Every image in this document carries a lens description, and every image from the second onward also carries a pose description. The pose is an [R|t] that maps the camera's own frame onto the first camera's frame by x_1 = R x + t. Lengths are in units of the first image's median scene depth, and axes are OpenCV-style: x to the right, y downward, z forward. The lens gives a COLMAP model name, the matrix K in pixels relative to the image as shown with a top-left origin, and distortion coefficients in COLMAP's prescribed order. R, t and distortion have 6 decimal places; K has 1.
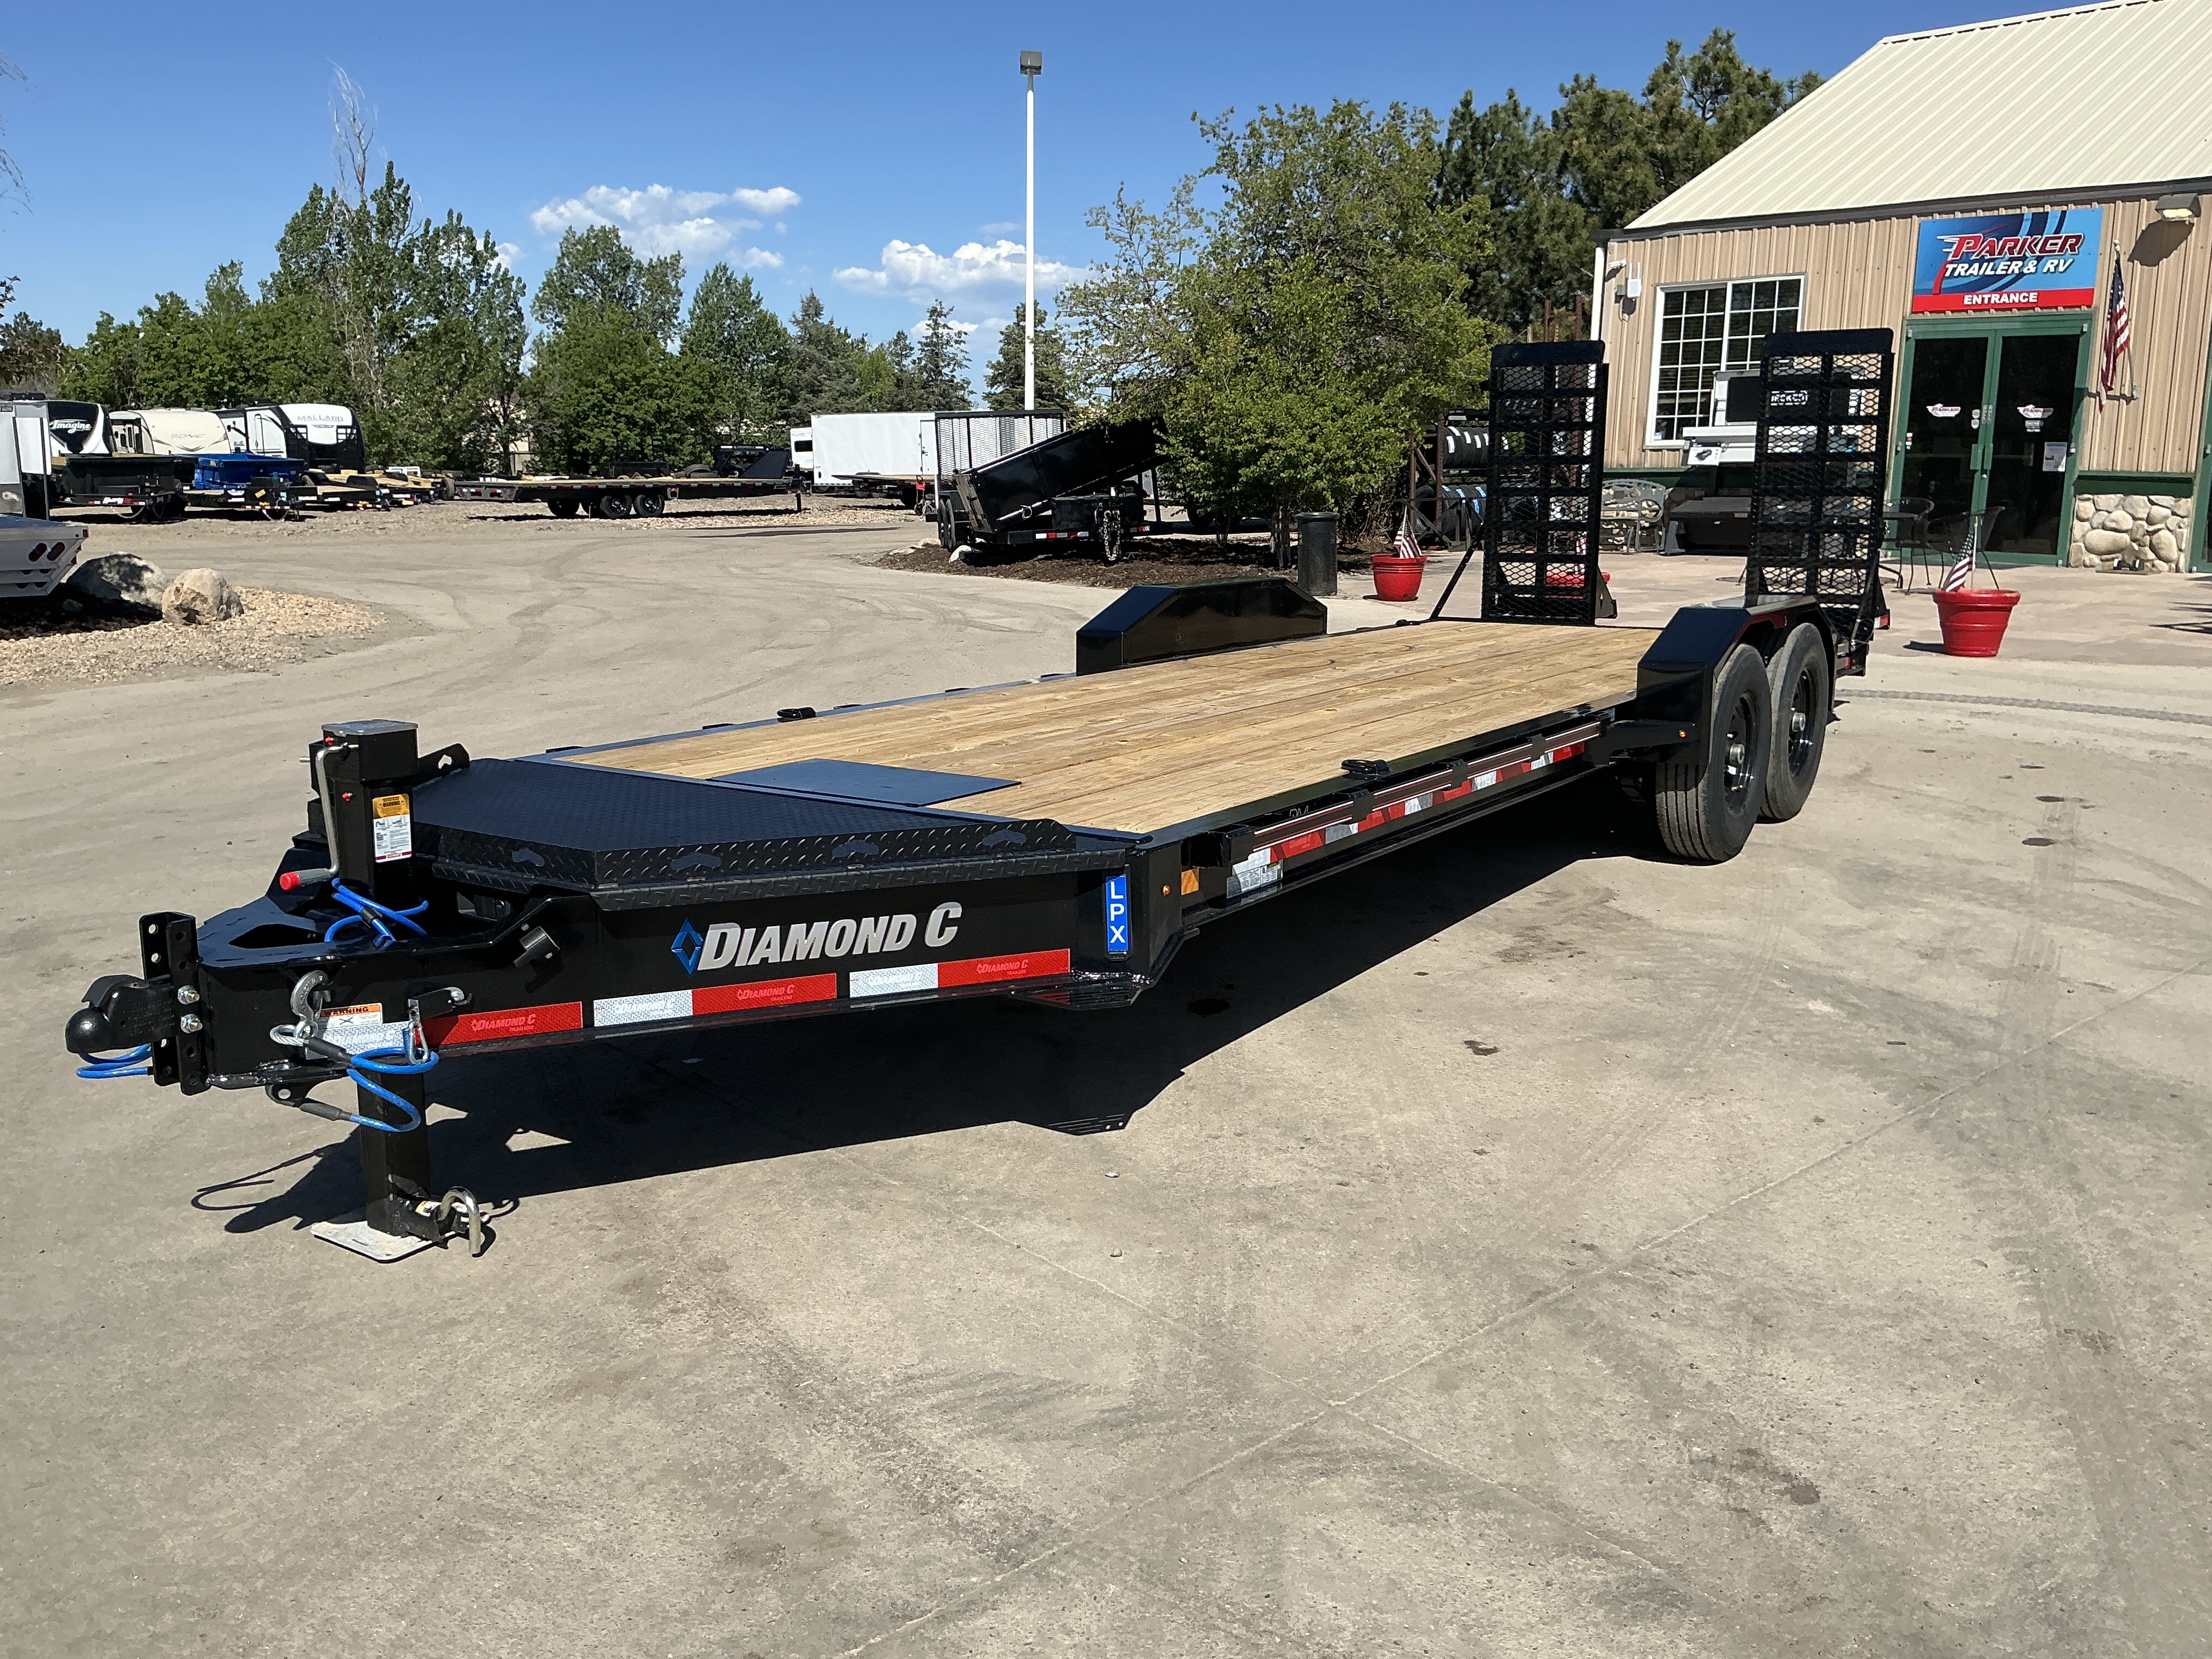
lens RADIAL K [[1820.6, 0, 1107.5], [0, 1820.6, 853.0], [0, 0, 1]] dist [0.119508, -0.245679]
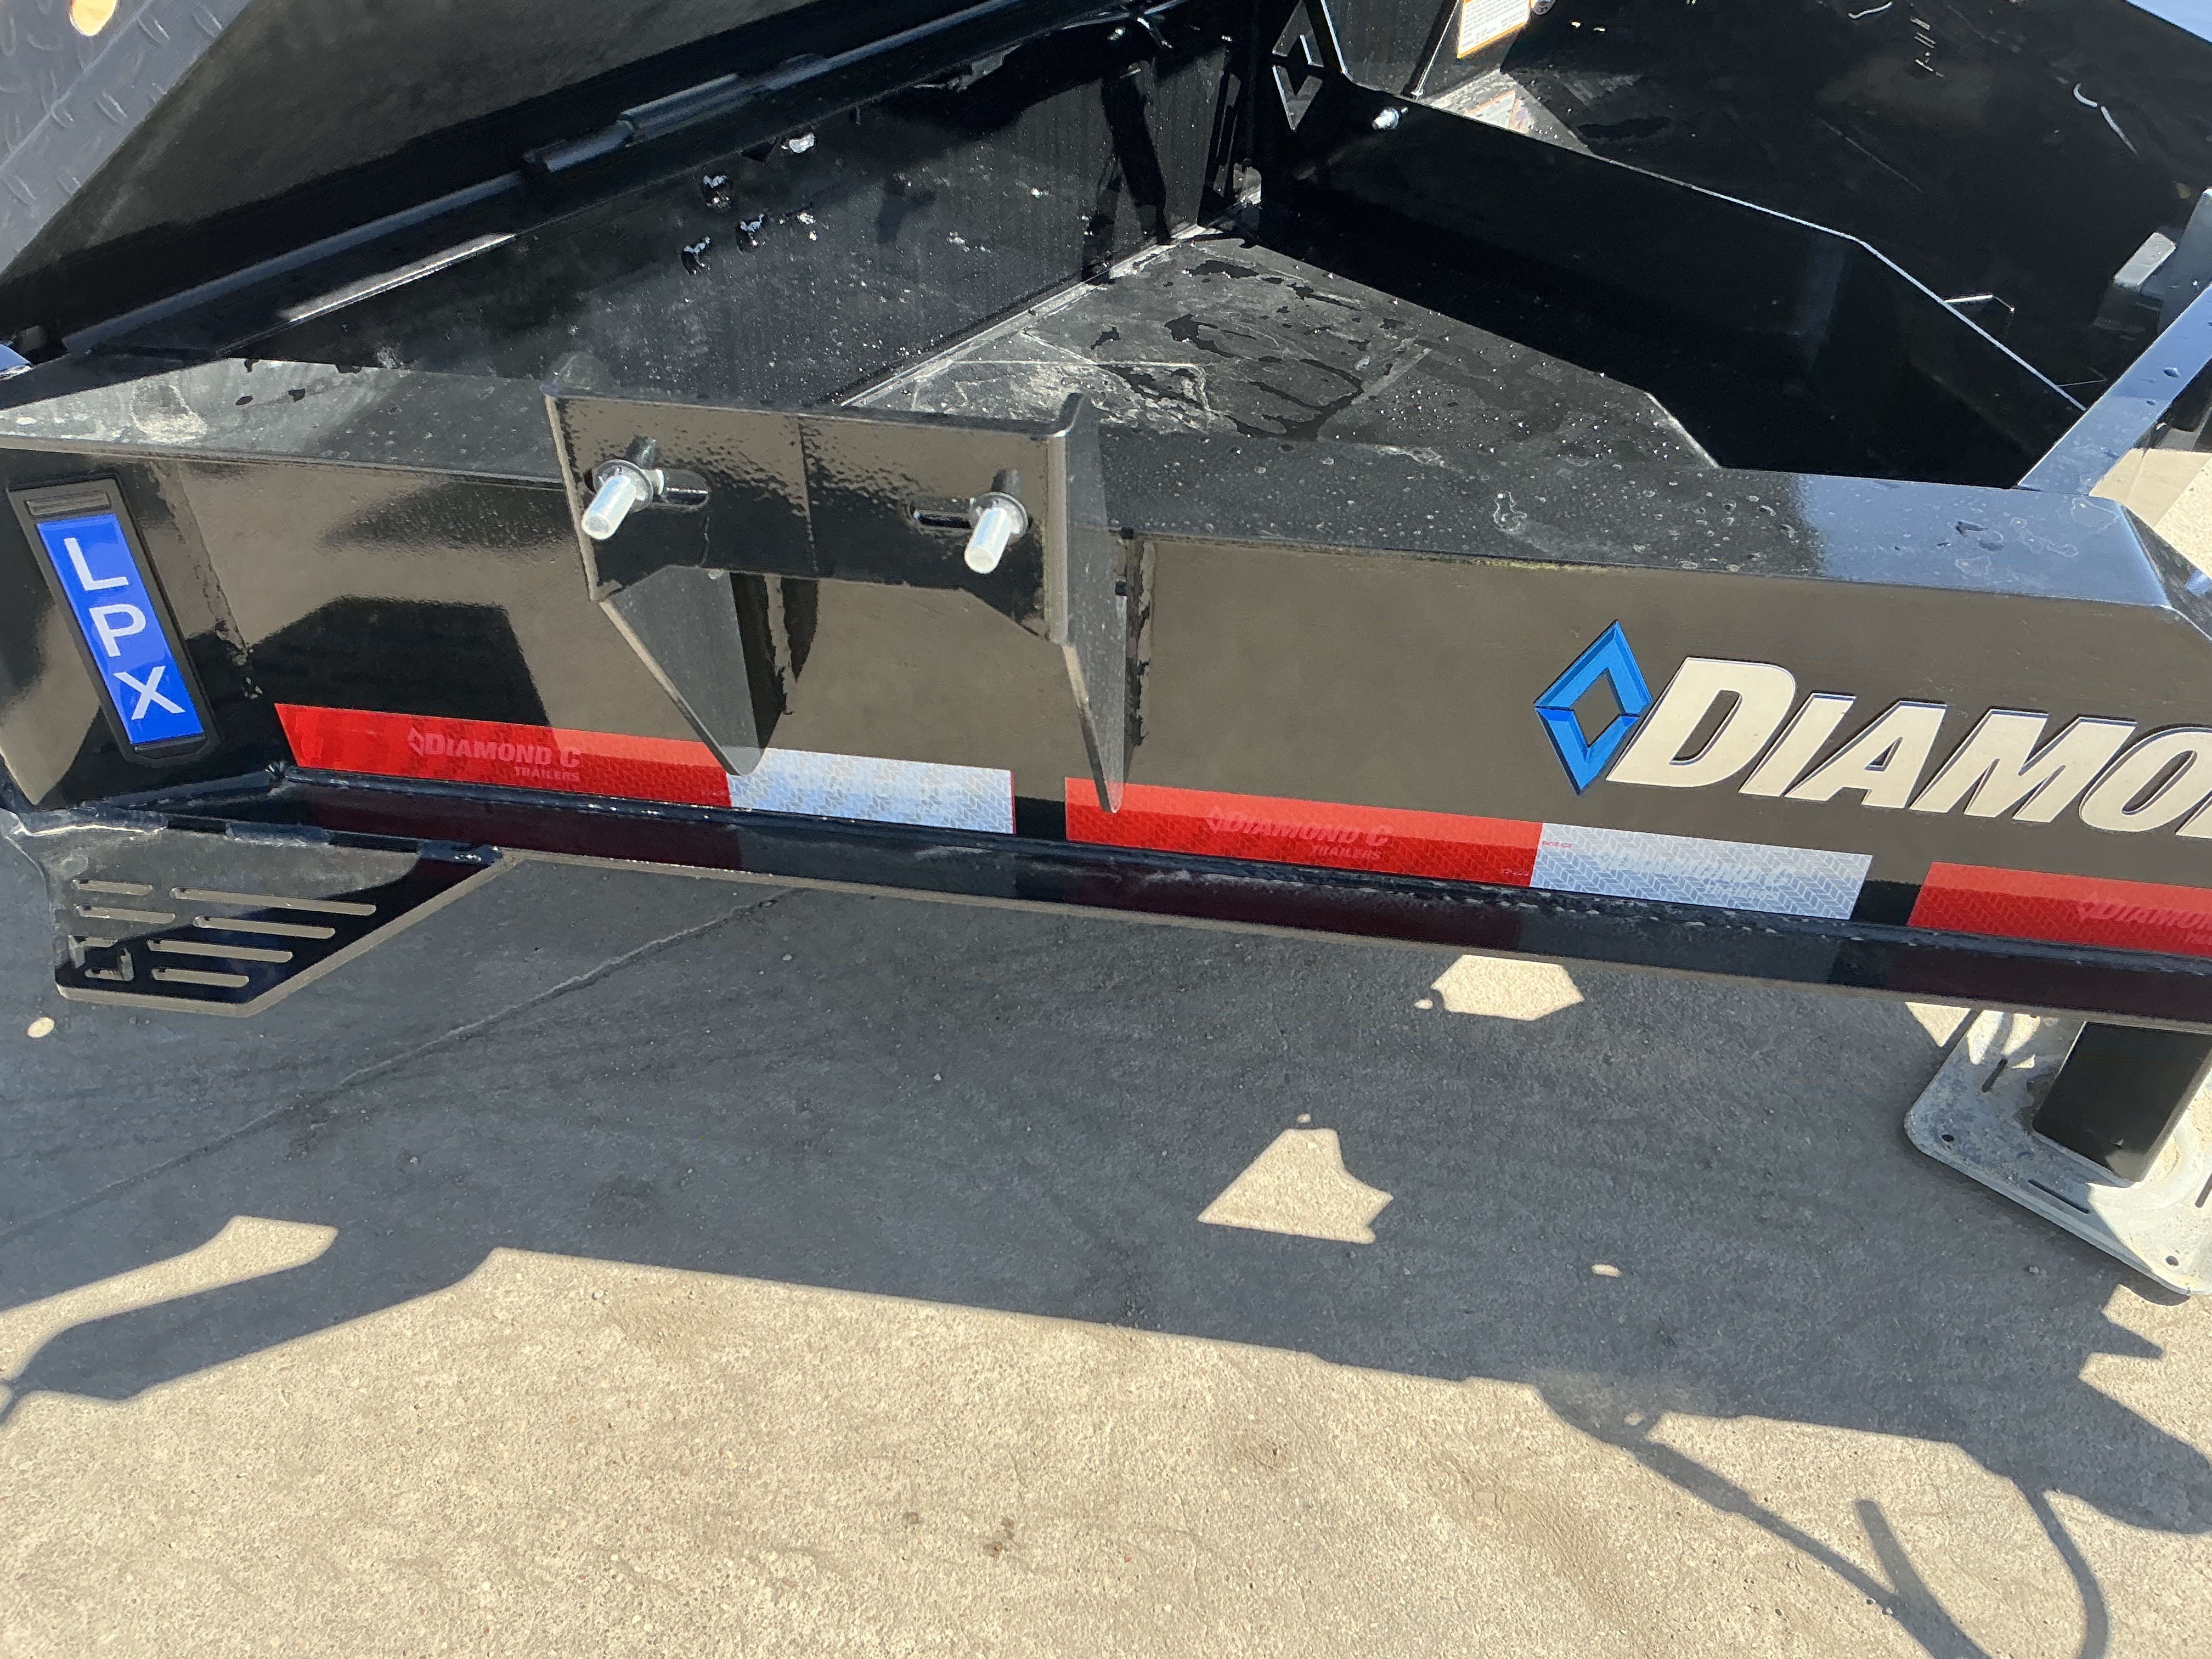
lens RADIAL K [[1840.9, 0, 1116.8], [0, 1840.9, 827.5], [0, 0, 1]] dist [0.111620, -0.226733]
pose [[0.133003, -0.665971, 0.734025, -0.125983], [0.198220, 0.743516, 0.638665, -0.030144], [-0.971092, 0.060554, 0.230899, 0.207412]]
